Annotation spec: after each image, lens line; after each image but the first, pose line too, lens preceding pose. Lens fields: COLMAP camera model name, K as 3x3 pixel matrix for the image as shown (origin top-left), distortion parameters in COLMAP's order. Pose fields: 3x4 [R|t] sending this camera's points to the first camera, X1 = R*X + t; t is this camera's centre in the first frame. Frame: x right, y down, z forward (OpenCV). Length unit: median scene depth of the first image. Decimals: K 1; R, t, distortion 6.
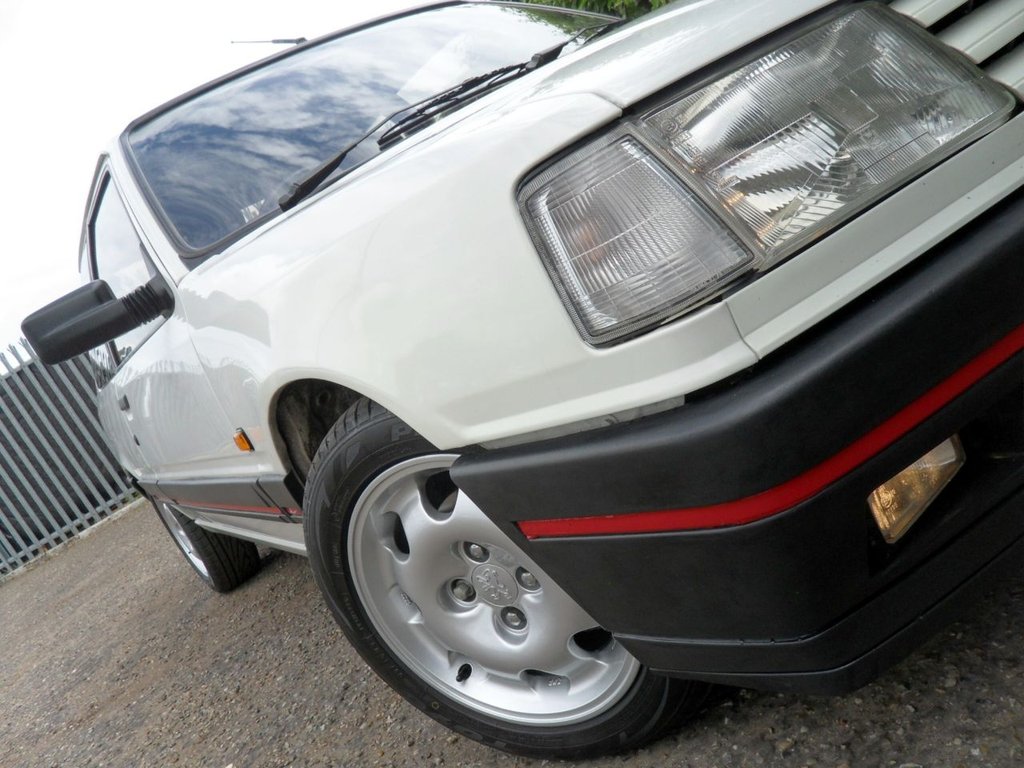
lens RADIAL K [[841.0, 0, 513.5], [0, 841.0, 392.0], [0, 0, 1]] dist [0.002451, -0.055185]
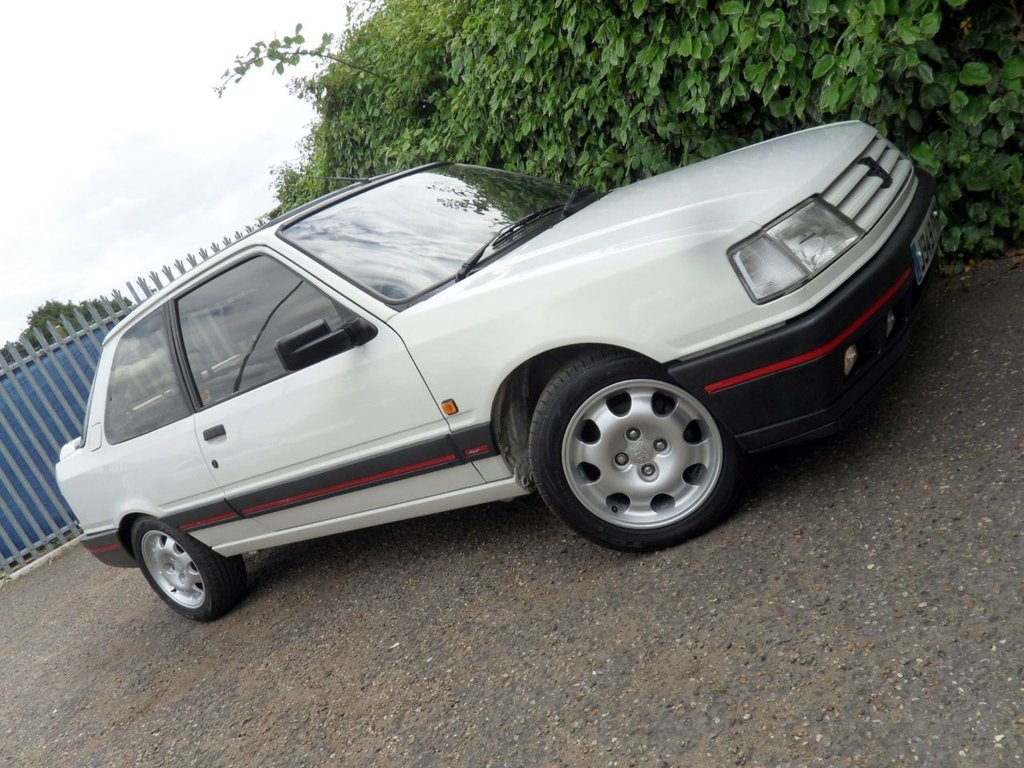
lens RADIAL K [[841.0, 0, 509.4], [0, 841.0, 388.1], [0, 0, 1]] dist [0.002451, -0.055185]
pose [[0.946398, 0.012780, 0.322750, -1.012532], [0.044764, 0.984385, -0.170240, 0.421175], [-0.319886, 0.175562, 0.931048, -0.848197]]
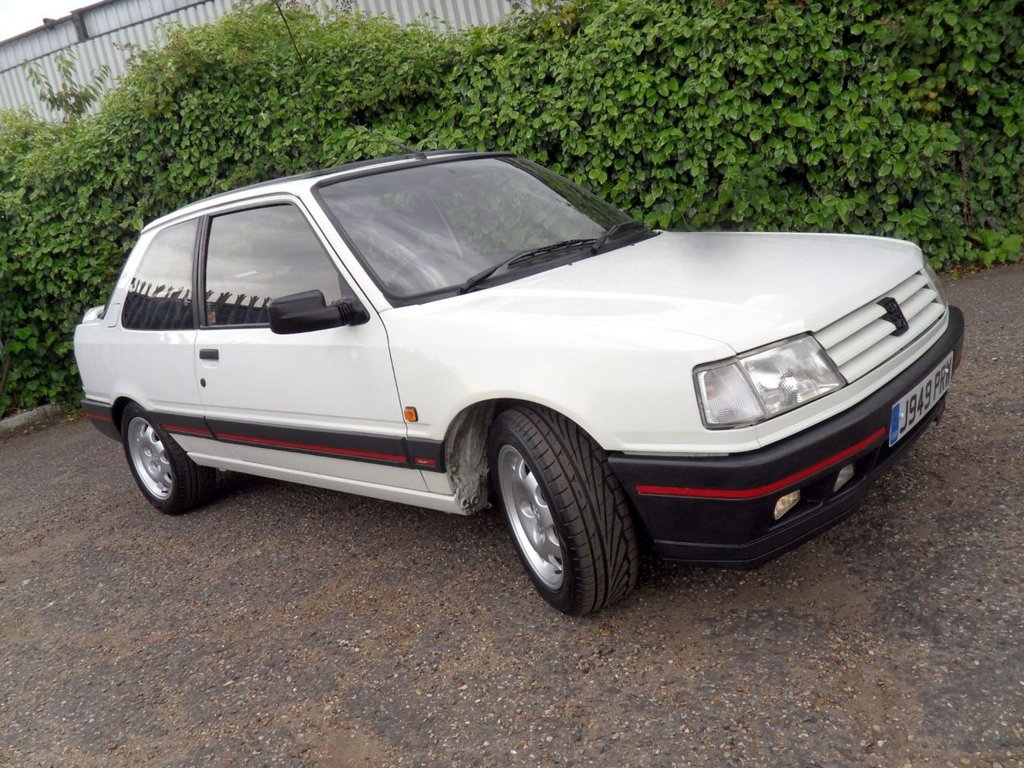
lens RADIAL K [[841.0, 0, 515.4], [0, 841.0, 381.3], [0, 0, 1]] dist [0.002451, -0.055185]
pose [[0.923340, 0.274024, 0.268987, -0.816087], [-0.256283, 0.961444, -0.099719, 0.151359], [-0.285942, 0.023137, 0.957968, -0.969823]]
